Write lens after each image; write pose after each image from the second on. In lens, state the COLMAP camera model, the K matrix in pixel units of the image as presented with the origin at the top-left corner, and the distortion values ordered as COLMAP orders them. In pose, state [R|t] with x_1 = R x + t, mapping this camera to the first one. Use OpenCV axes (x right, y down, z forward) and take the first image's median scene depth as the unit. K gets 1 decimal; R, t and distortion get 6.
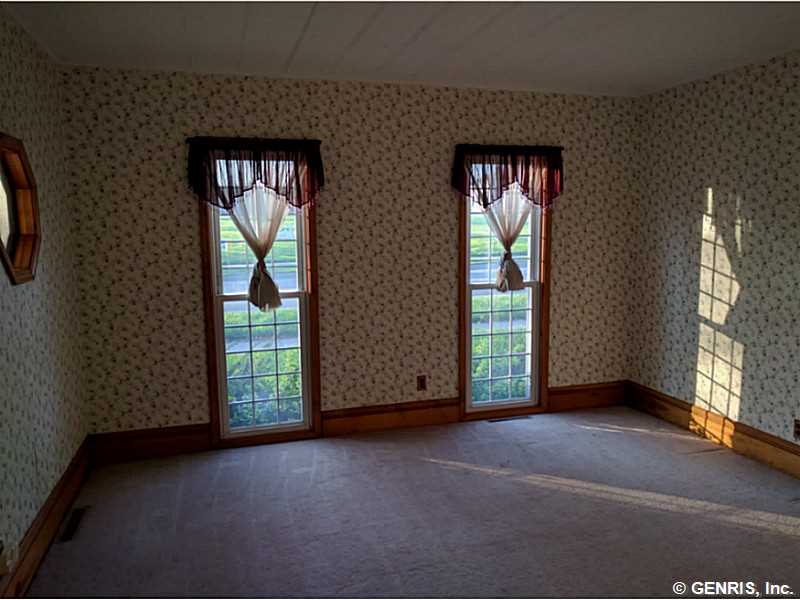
lens RADIAL K [[612.4, 0, 395.0], [0, 612.4, 300.8], [0, 0, 1]] dist [0.024383, 0.017645]
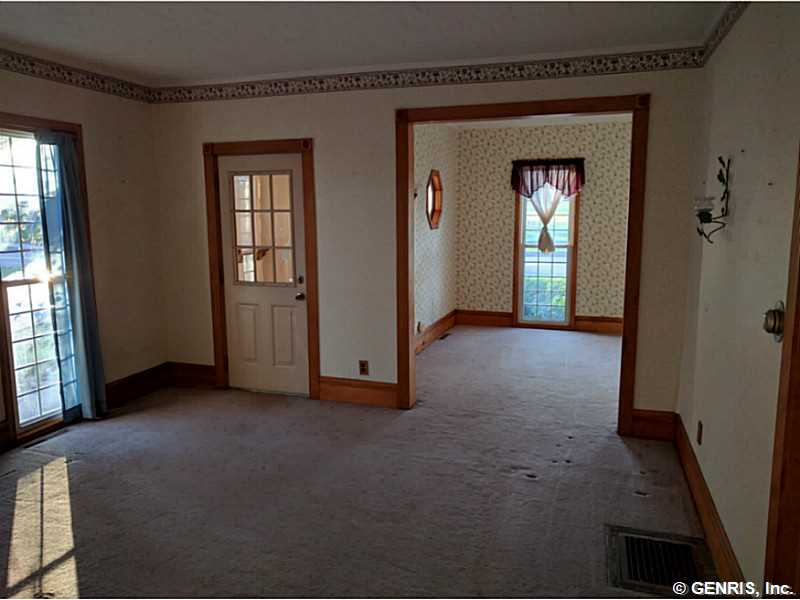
lens RADIAL K [[612.4, 0, 400.0], [0, 612.4, 297.9], [0, 0, 1]] dist [0.024383, 0.017645]
pose [[0.827376, 0.086225, -0.554991, 0.454470], [-0.080829, 0.996139, 0.034263, 0.120358], [0.555802, 0.016511, 0.831151, -0.752430]]
